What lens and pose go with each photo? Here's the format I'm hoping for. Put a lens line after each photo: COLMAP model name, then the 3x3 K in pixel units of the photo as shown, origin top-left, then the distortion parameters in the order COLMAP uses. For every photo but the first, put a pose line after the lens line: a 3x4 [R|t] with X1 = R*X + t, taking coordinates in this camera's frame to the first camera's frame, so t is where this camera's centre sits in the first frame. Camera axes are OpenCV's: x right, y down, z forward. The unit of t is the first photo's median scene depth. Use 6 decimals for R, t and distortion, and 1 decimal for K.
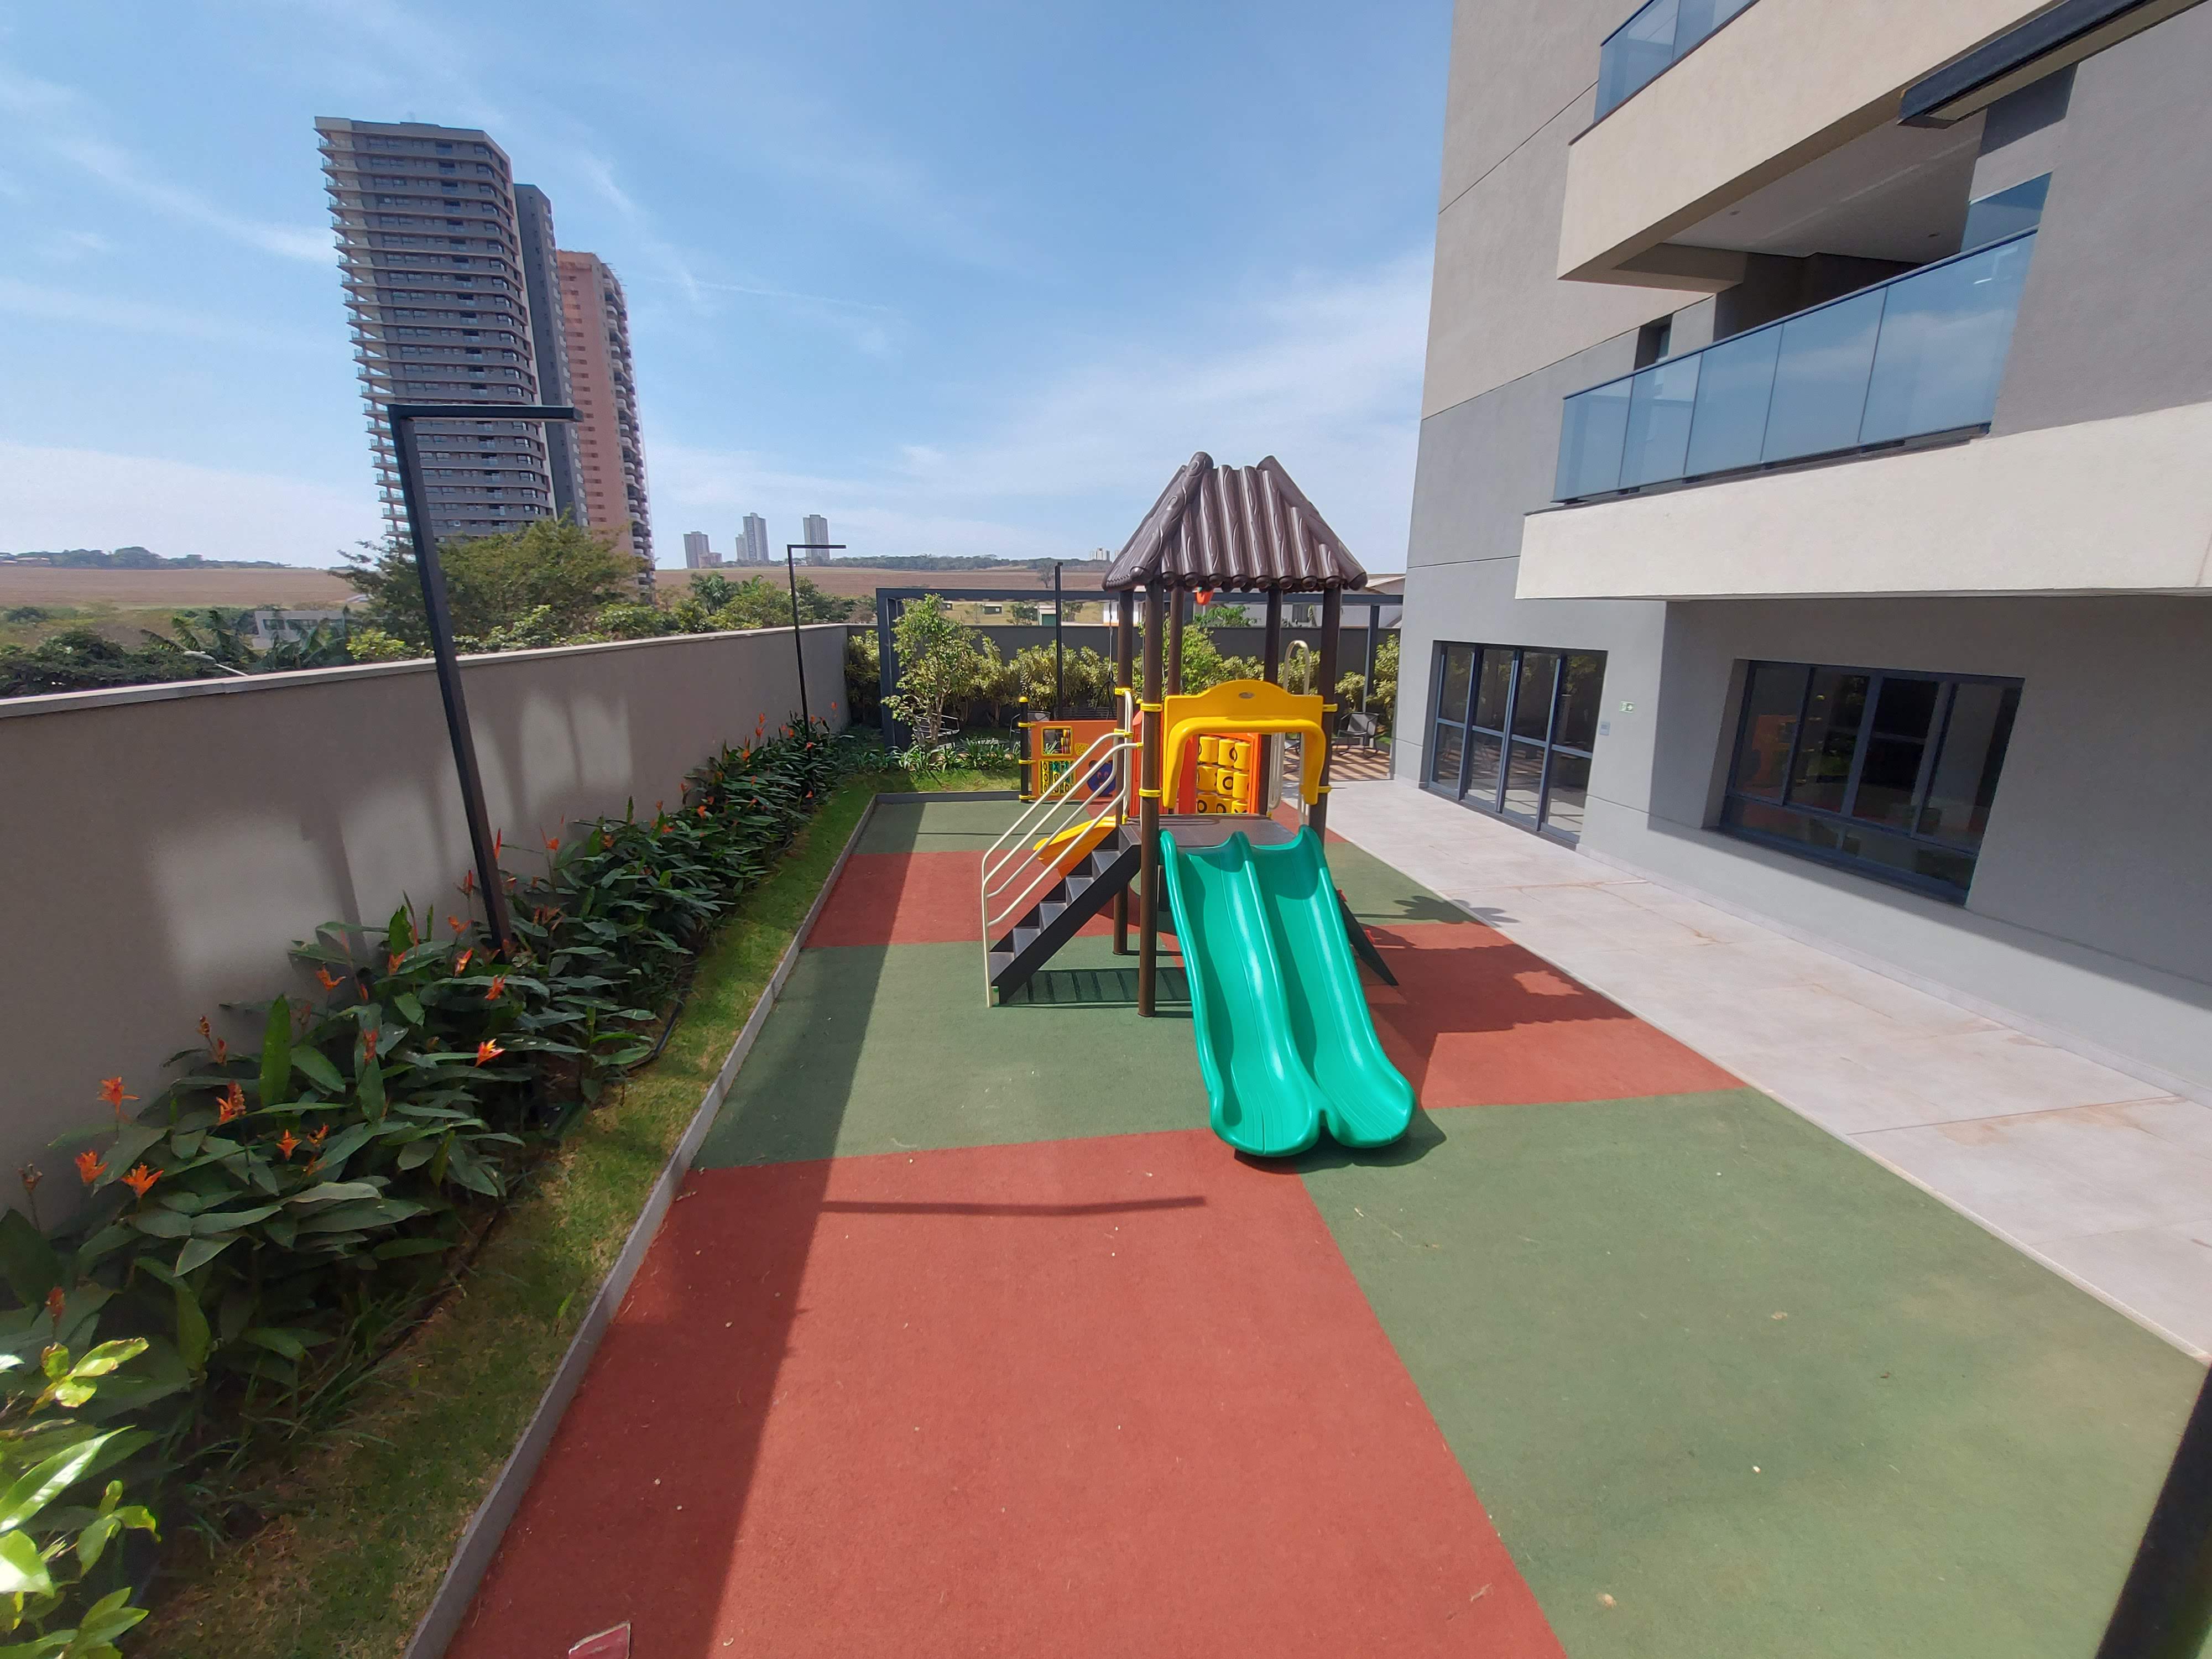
lens RADIAL K [[868.7, 0, 1109.7], [0, 868.7, 835.5], [0, 0, 1]] dist [-0.019491, 0.001695]
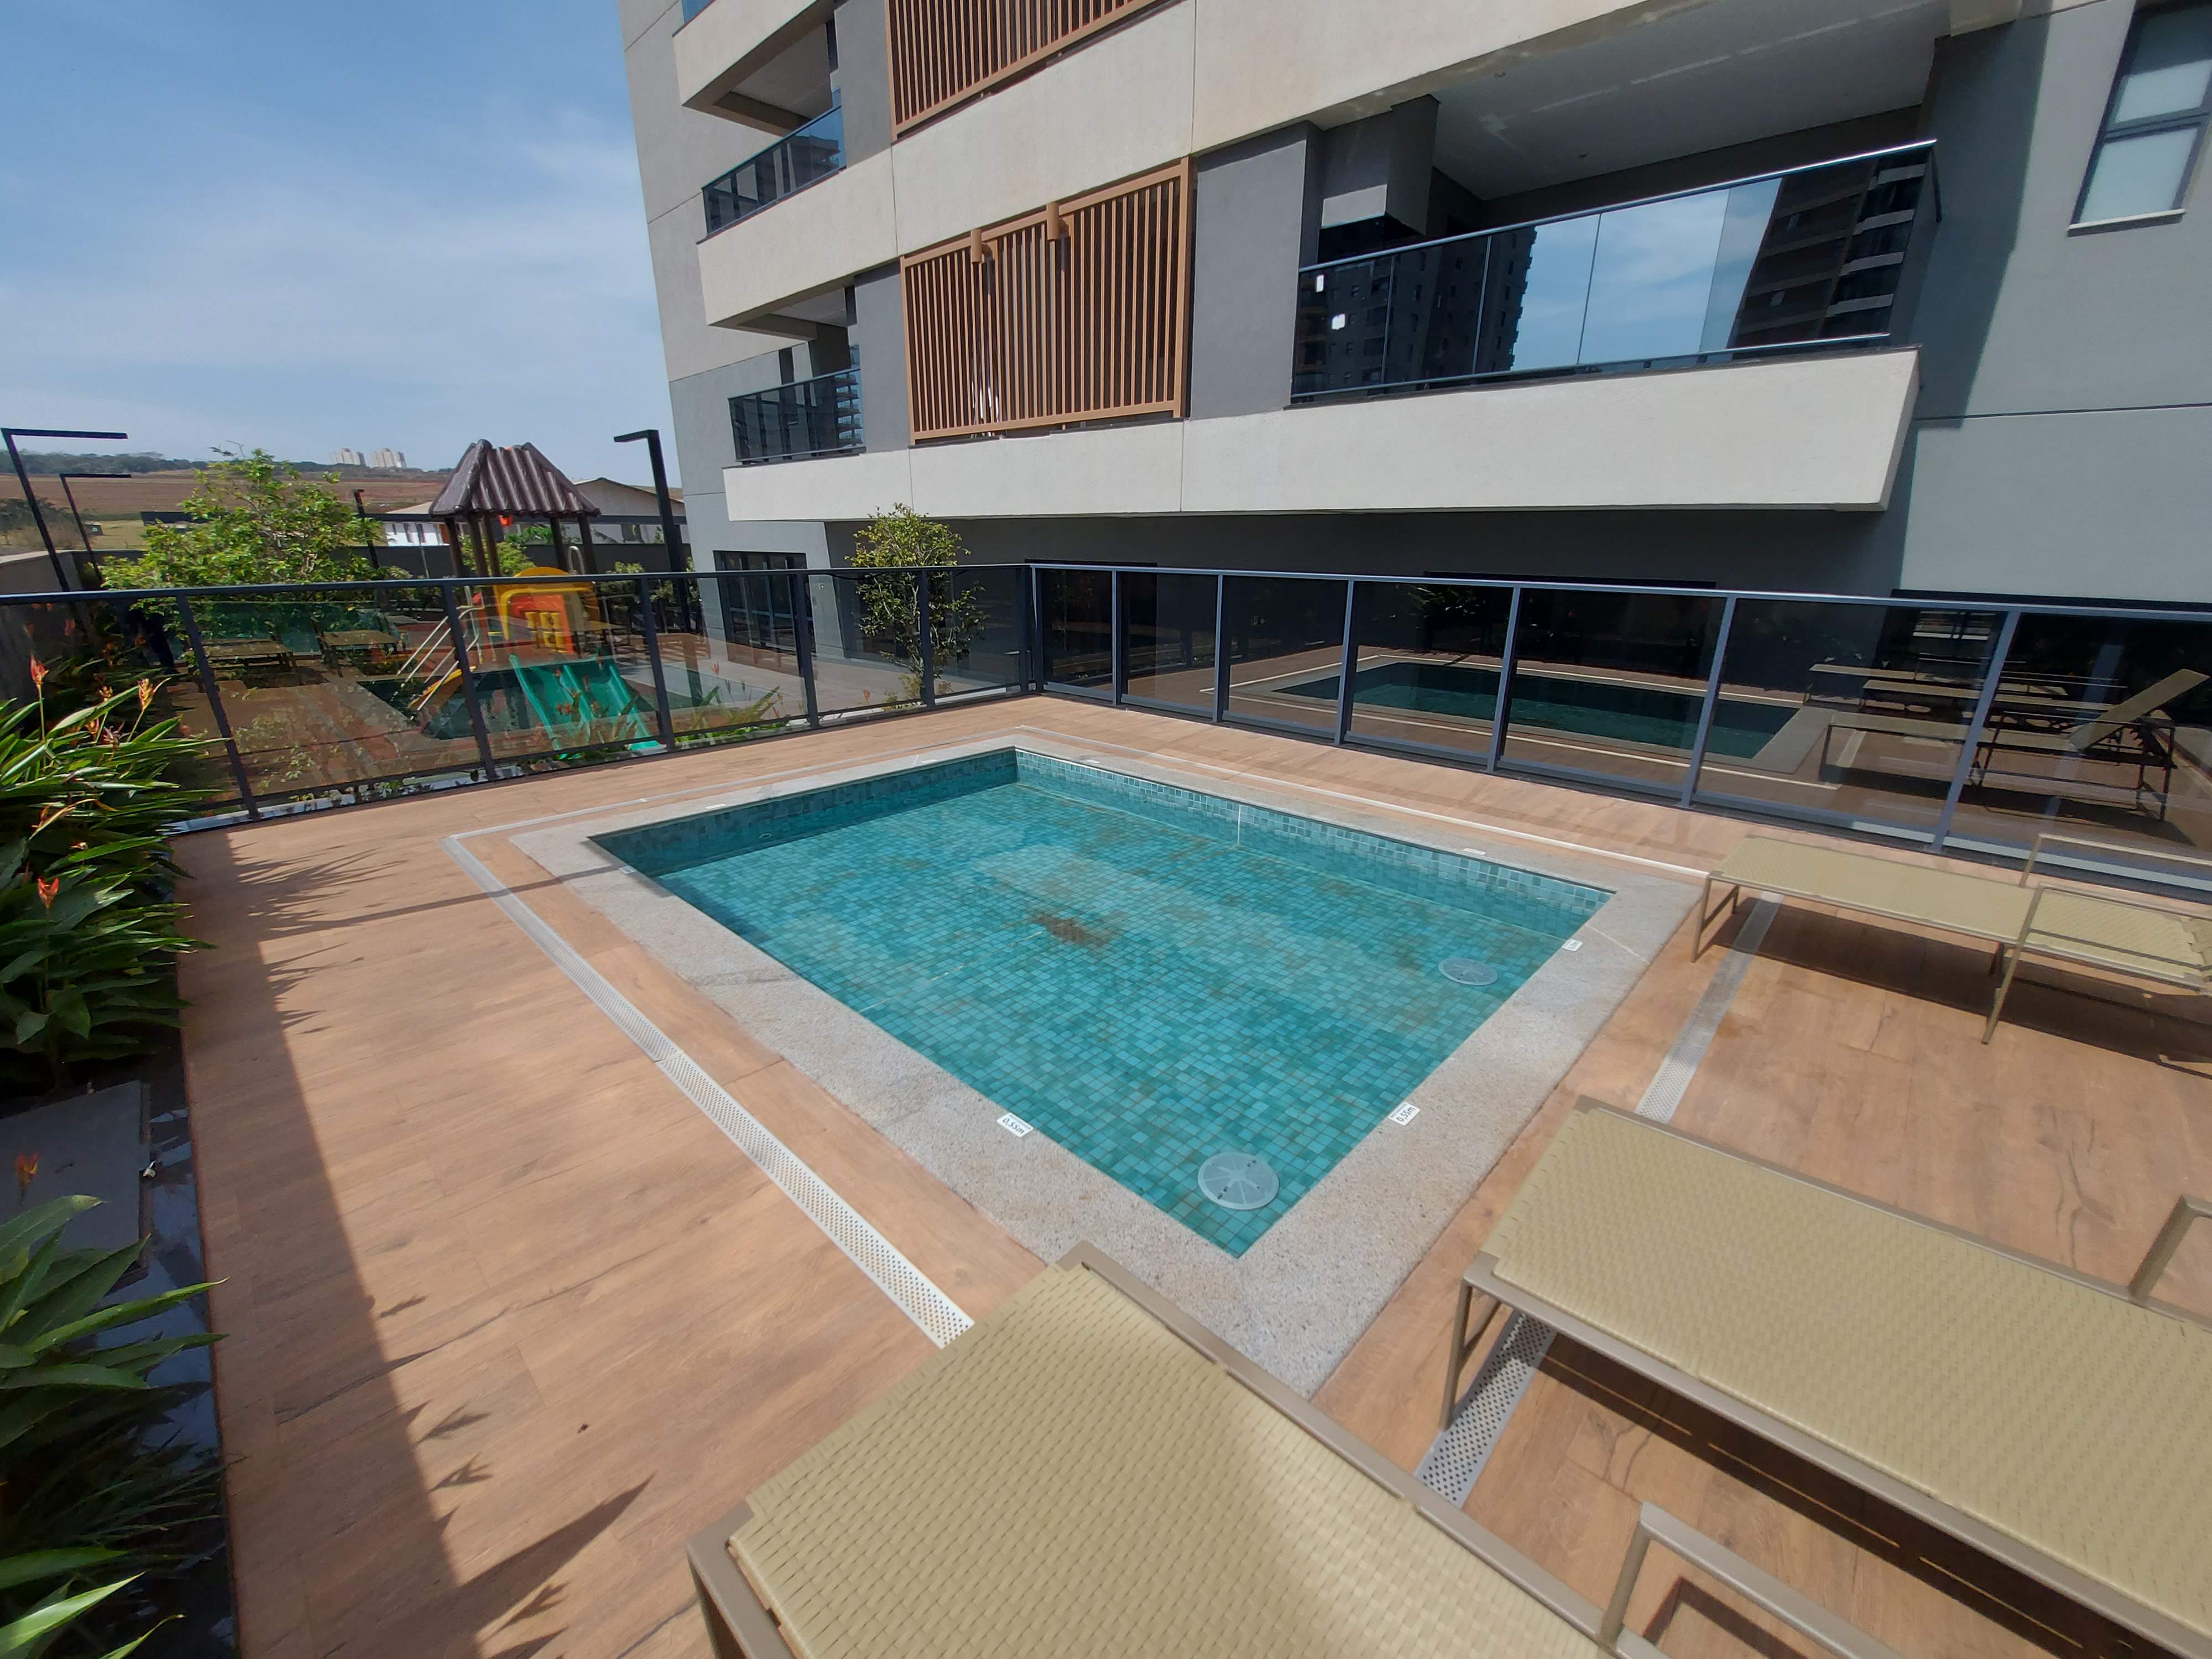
lens RADIAL K [[868.7, 0, 1099.1], [0, 868.7, 844.5], [0, 0, 1]] dist [-0.019491, 0.001695]
pose [[0.784997, -0.212258, 0.582003, -0.101304], [0.156196, 0.976934, 0.145615, 0.312883], [-0.599486, -0.023401, 0.800043, -1.182614]]
